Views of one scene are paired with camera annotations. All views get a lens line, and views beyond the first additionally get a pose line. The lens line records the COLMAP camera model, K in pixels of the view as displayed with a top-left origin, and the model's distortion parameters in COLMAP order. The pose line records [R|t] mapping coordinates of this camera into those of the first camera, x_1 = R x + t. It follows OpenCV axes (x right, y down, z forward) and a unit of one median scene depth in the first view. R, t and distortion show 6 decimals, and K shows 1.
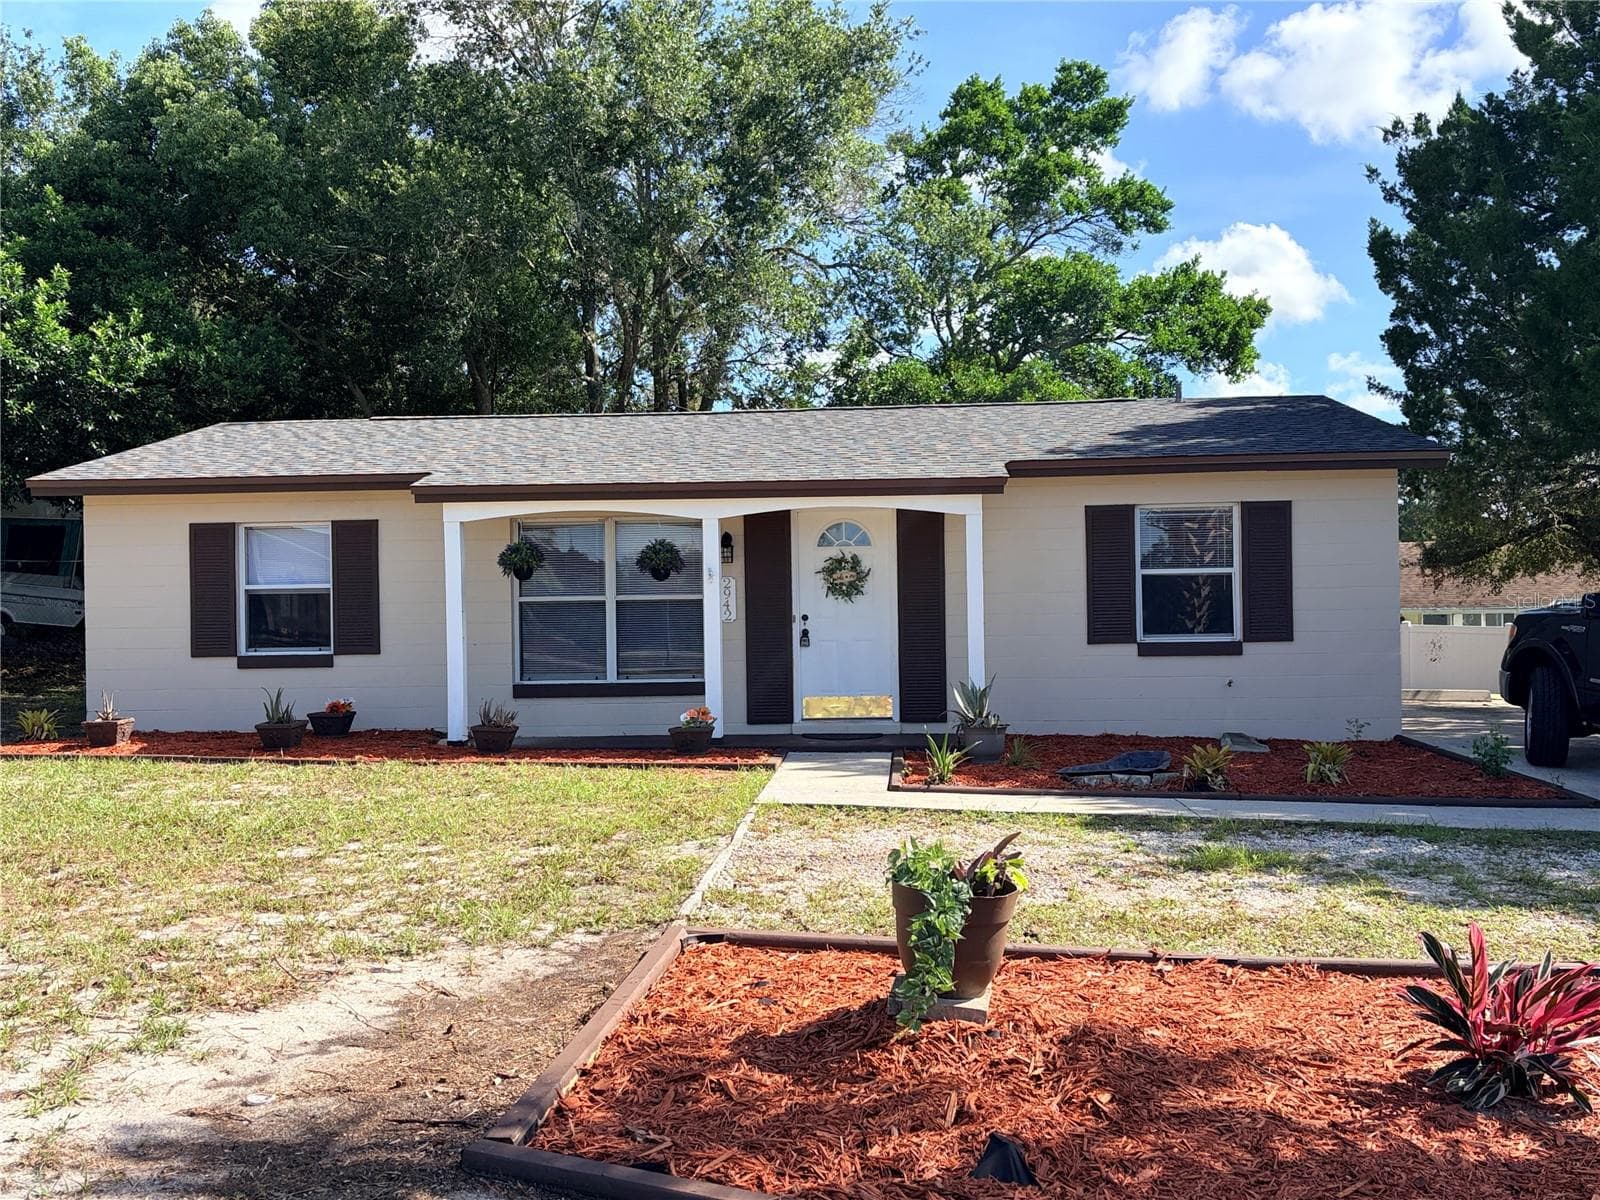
lens RADIAL K [[1582.9, 0, 801.6], [0, 1582.9, 604.2], [0, 0, 1]] dist [0.044457, 0.000000]
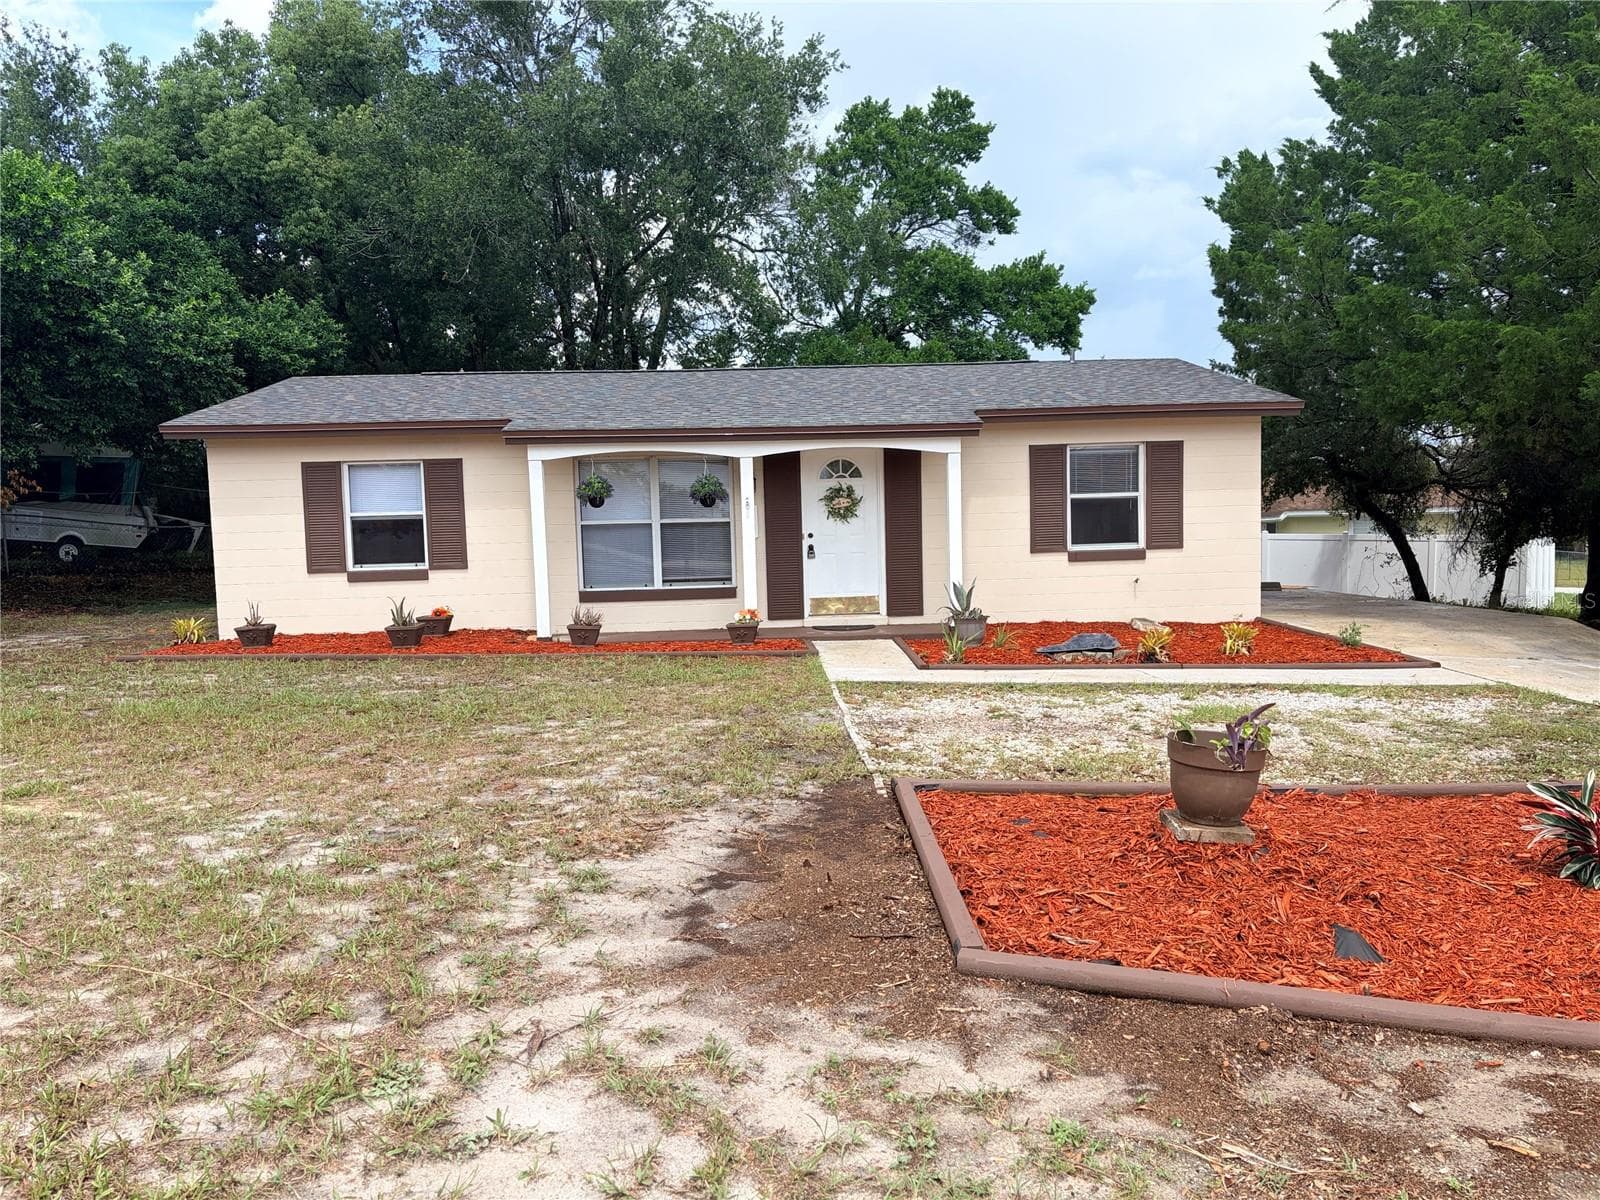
lens RADIAL K [[1237.0, 0, 803.4], [0, 1237.0, 604.9], [0, 0, 1]] dist [0.056577, -0.027523]
pose [[0.992923, -0.018522, 0.117305, -0.121262], [0.010690, 0.997693, 0.067044, -0.002218], [-0.118276, -0.065315, 0.990830, 0.011113]]
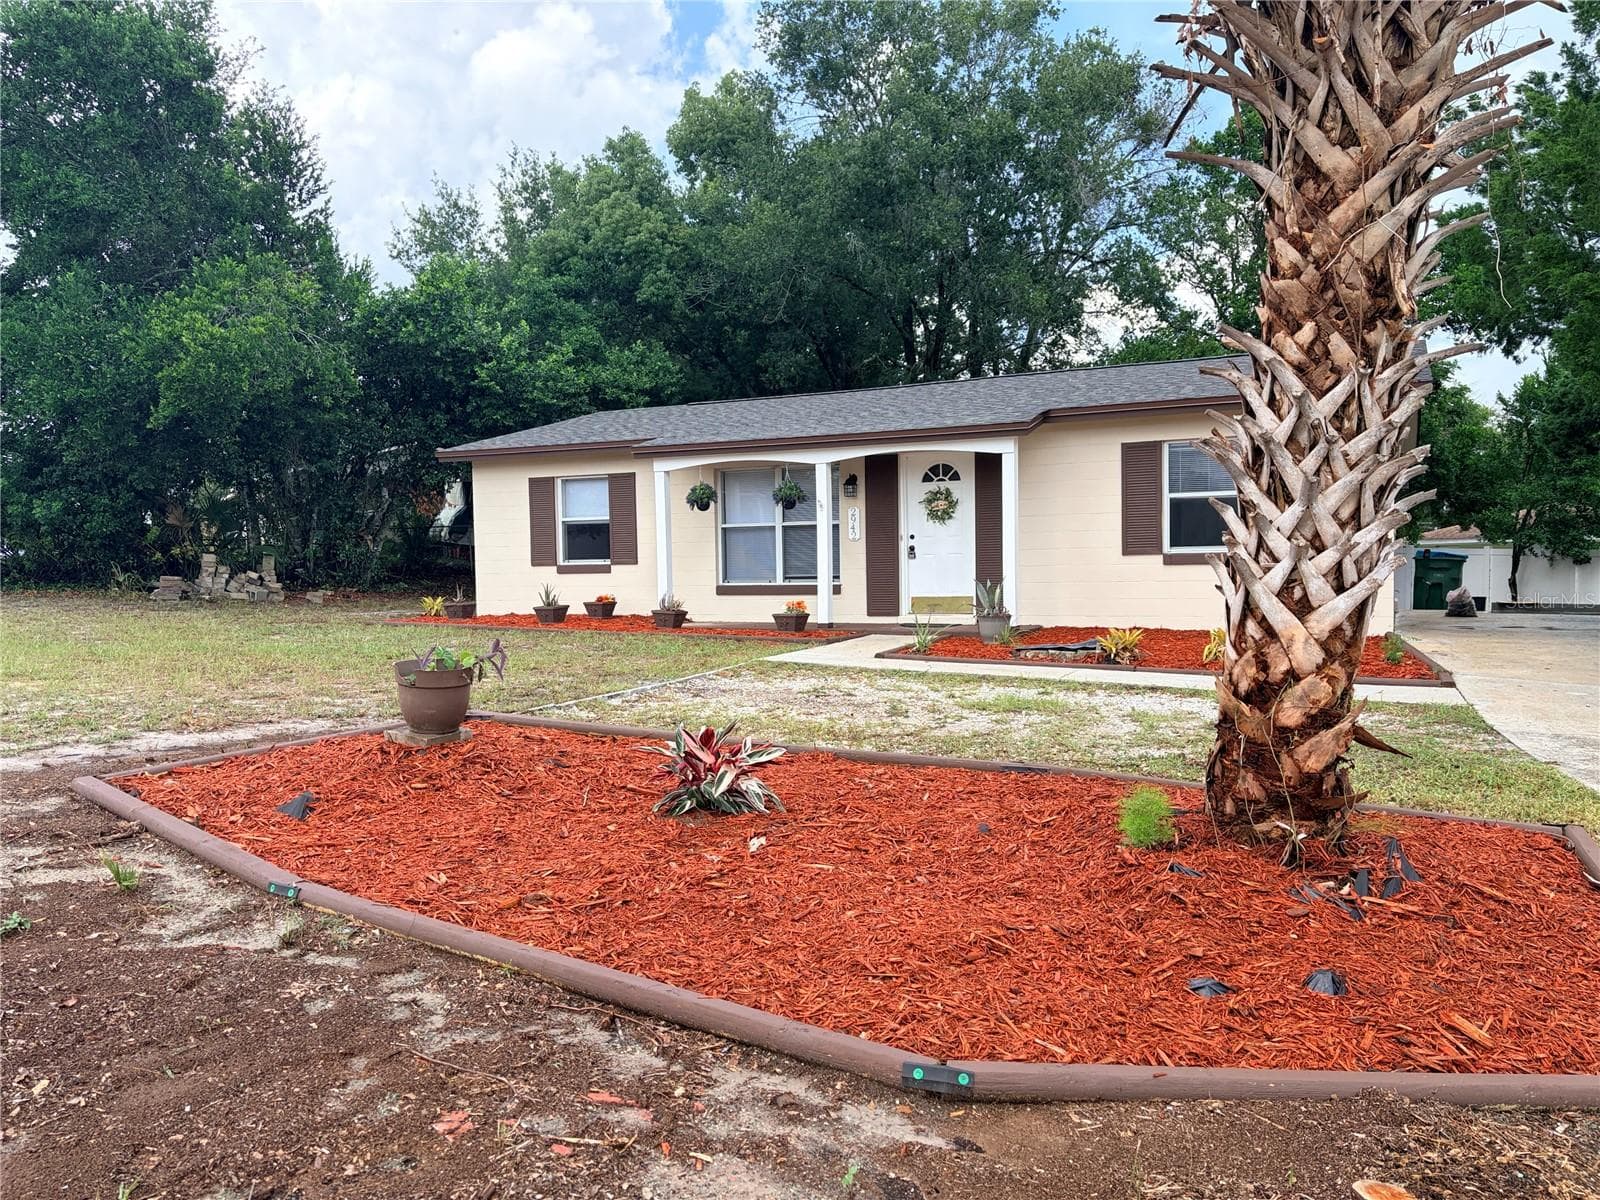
lens RADIAL K [[1237.0, 0, 790.3], [0, 1237.0, 607.6], [0, 0, 1]] dist [0.056577, -0.027523]
pose [[0.926664, 0.013453, -0.375649, 0.300303], [0.004140, 0.998933, 0.045987, 0.019965], [0.375867, -0.044170, 0.925620, -0.010113]]
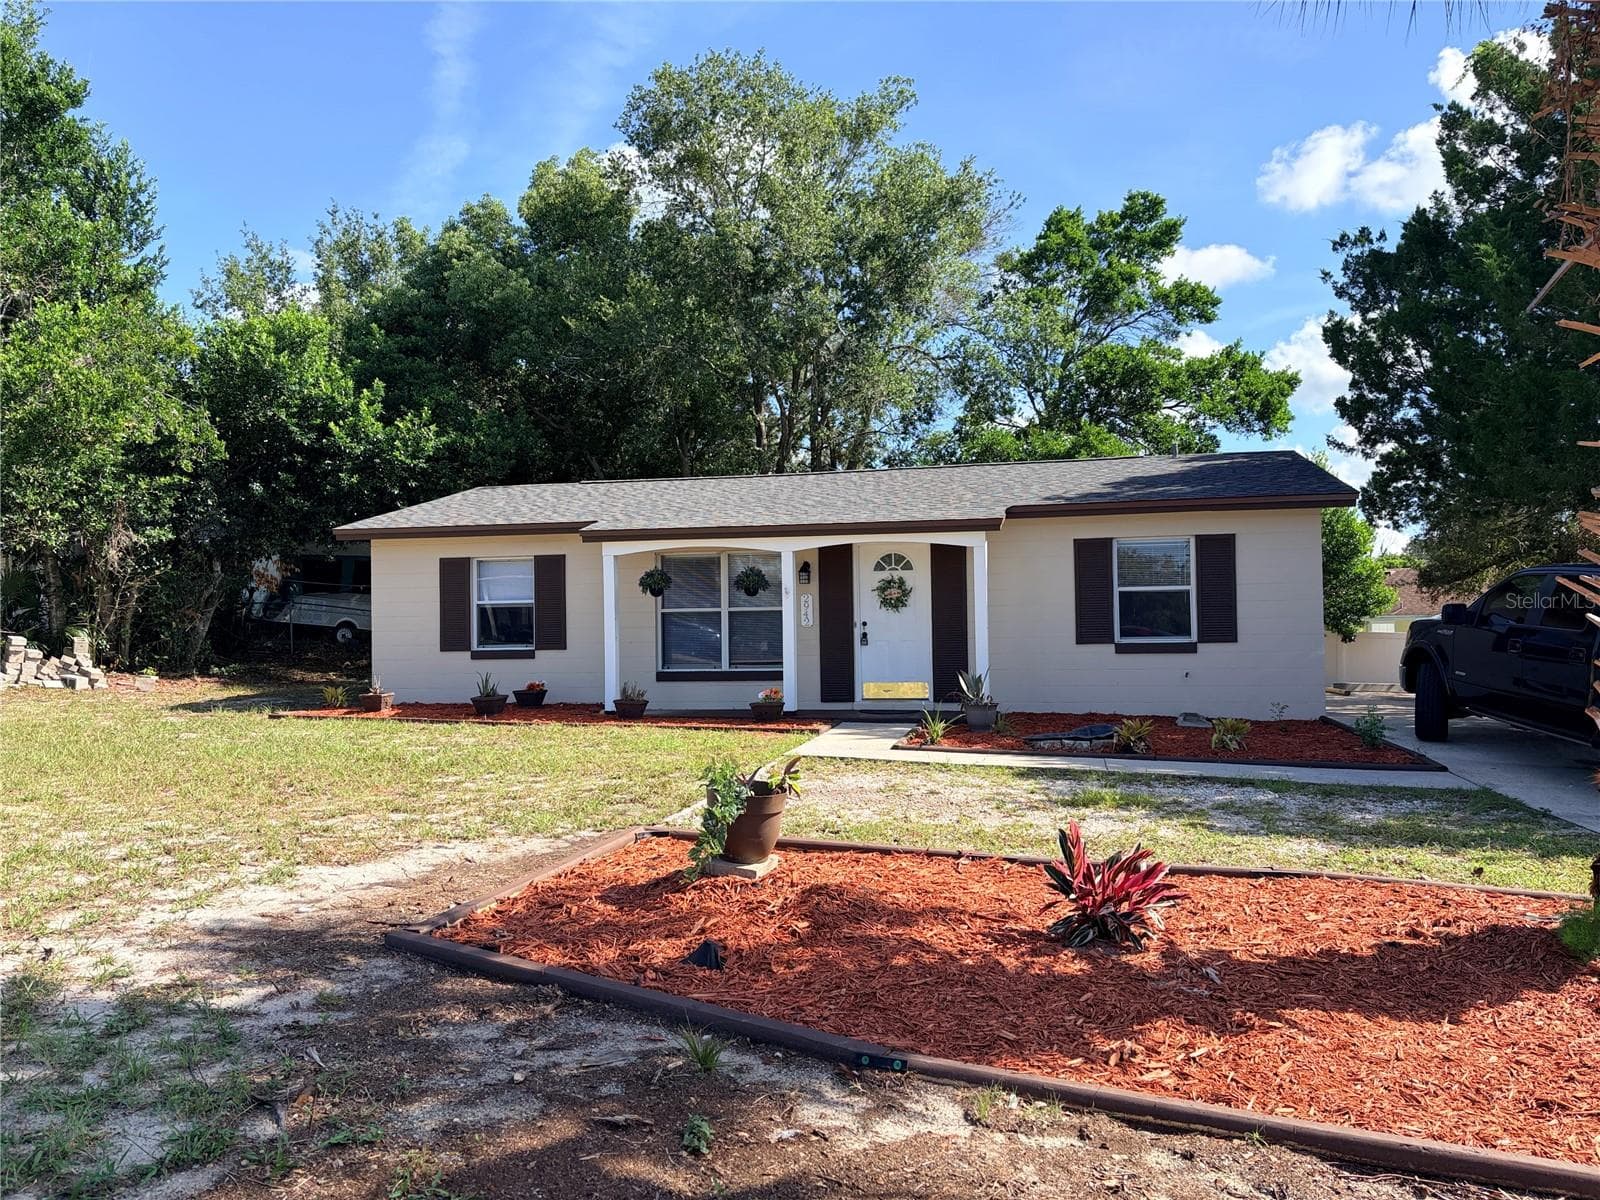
lens RADIAL K [[1237.0, 0, 790.4], [0, 1237.0, 603.7], [0, 0, 1]] dist [0.056577, -0.027523]
pose [[0.987034, -0.001342, -0.160506, 0.109438], [-0.000630, 0.999925, -0.012234, 0.004192], [0.160511, 0.012176, 0.986959, -0.056112]]
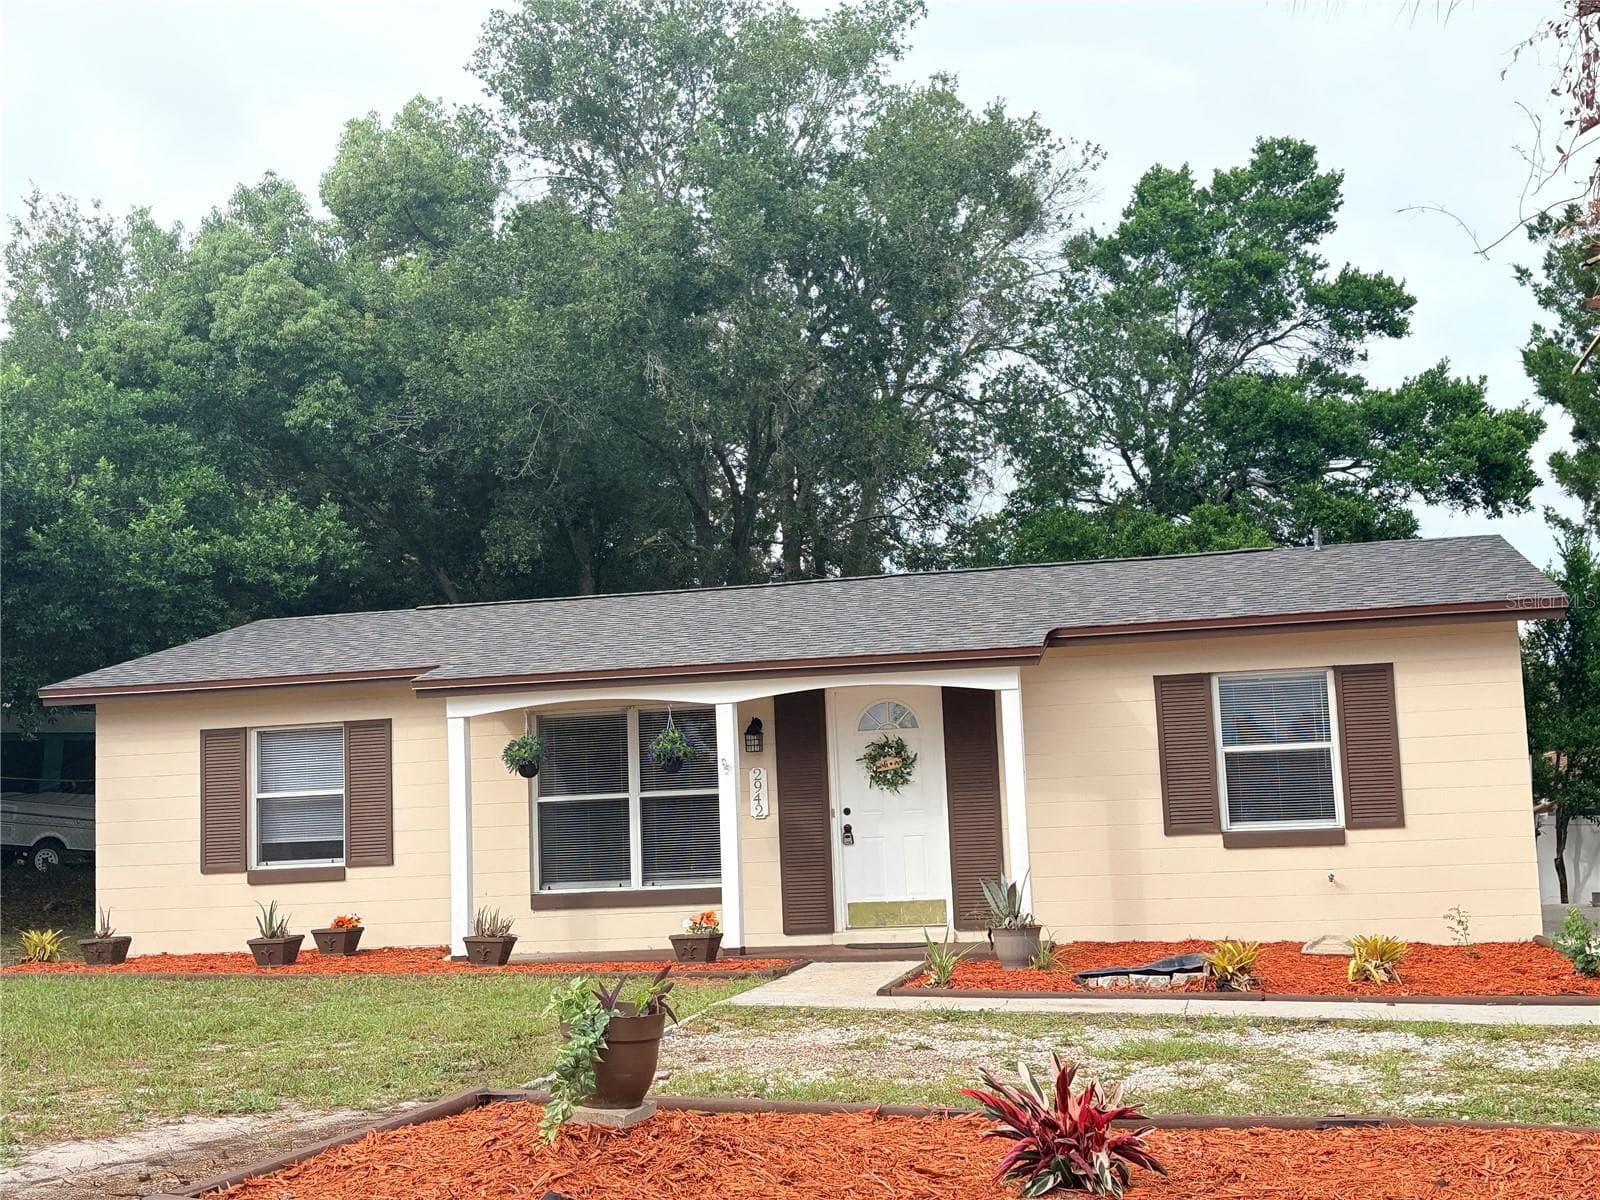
lens RADIAL K [[2081.0, 0, 778.3], [0, 2081.0, 596.4], [0, 0, 1]] dist [0.081704, 0.000000]
pose [[0.986045, -0.042281, -0.161022, 0.158150], [0.024795, 0.993722, -0.109093, 0.014891], [0.164623, 0.103578, 0.980903, -0.170386]]
